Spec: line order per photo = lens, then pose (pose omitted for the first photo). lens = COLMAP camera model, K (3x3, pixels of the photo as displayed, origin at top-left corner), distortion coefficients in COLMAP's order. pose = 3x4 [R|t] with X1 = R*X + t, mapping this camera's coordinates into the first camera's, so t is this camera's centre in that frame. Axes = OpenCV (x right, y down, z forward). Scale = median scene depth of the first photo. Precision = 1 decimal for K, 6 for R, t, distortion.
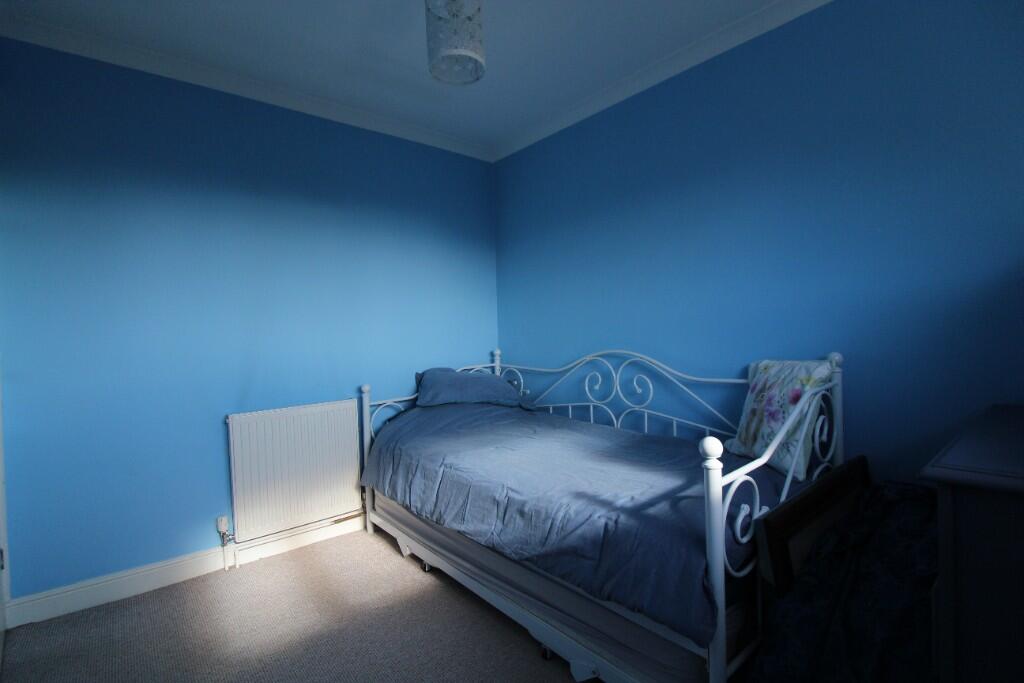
lens RADIAL K [[473.3, 0, 515.2], [0, 473.3, 336.1], [0, 0, 1]] dist [0.002943, -0.014502]
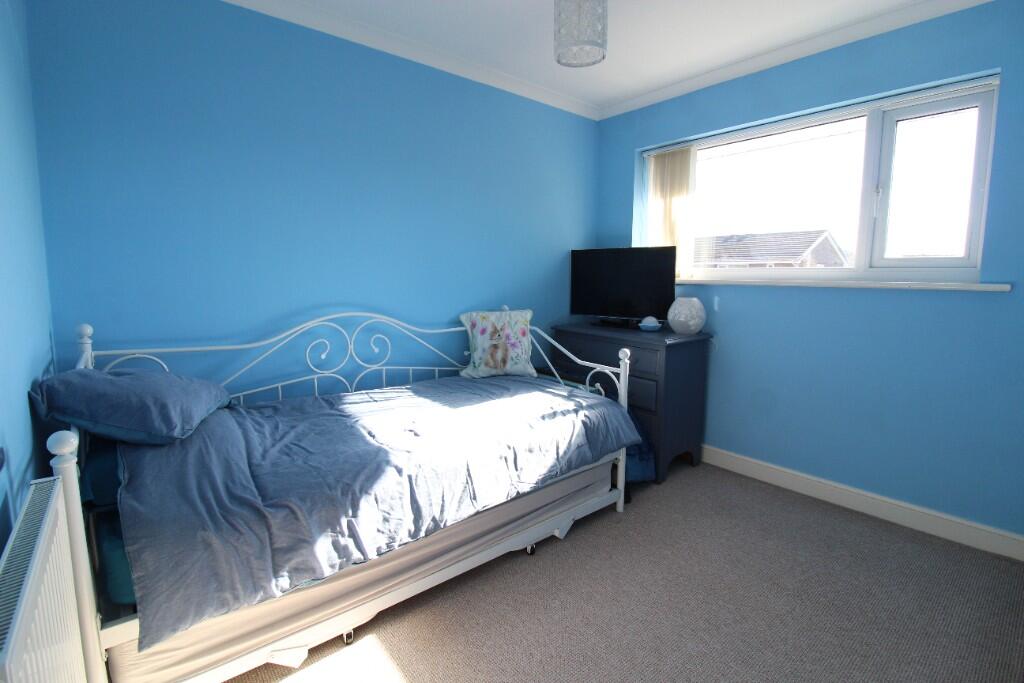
lens RADIAL K [[473.3, 0, 515.2], [0, 473.3, 336.1], [0, 0, 1]] dist [0.002943, -0.014502]
pose [[0.007241, -0.104824, 0.994464, -0.855016], [-0.003997, 0.994480, 0.104854, -0.028425], [-0.999966, -0.004734, 0.006782, 0.774582]]
